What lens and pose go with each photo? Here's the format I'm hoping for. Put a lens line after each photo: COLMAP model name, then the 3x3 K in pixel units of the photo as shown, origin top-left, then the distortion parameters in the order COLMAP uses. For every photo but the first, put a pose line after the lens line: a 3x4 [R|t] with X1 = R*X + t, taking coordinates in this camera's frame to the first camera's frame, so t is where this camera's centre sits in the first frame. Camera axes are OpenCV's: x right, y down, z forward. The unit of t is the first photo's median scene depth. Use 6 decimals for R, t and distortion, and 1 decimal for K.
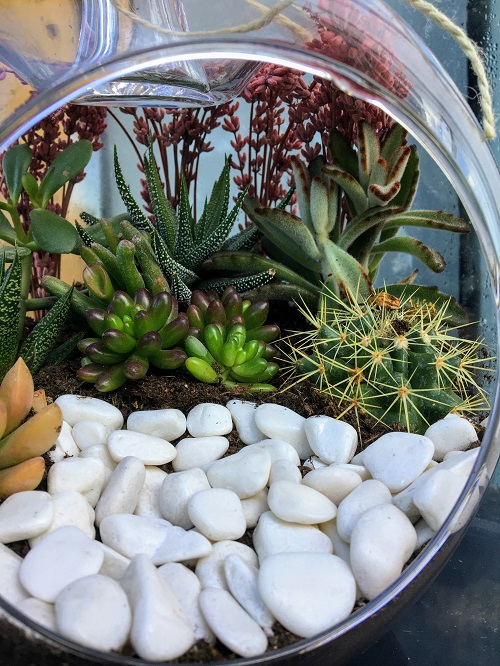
lens RADIAL K [[575.7, 0, 250.0], [0, 575.7, 333.0], [0, 0, 1]] dist [0.096775, -0.204573]
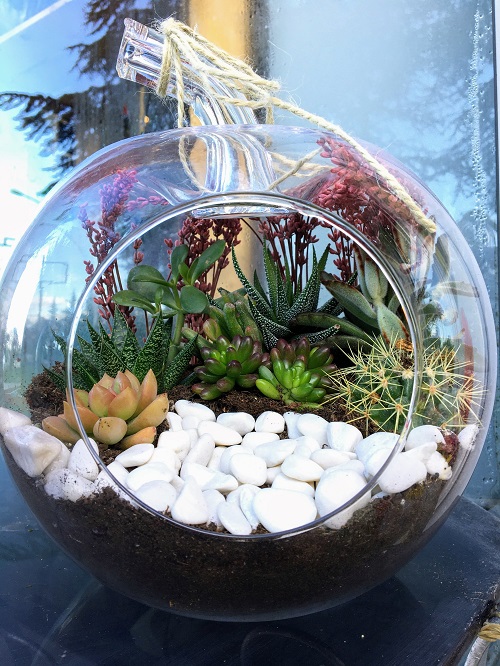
lens RADIAL K [[575.7, 0, 250.0], [0, 575.7, 333.0], [0, 0, 1]] dist [0.096775, -0.204573]
pose [[0.939036, 0.009825, -0.343678, 0.365840], [-0.057954, 0.989812, -0.130053, 0.113577], [0.338899, 0.142042, 0.930038, -0.386700]]
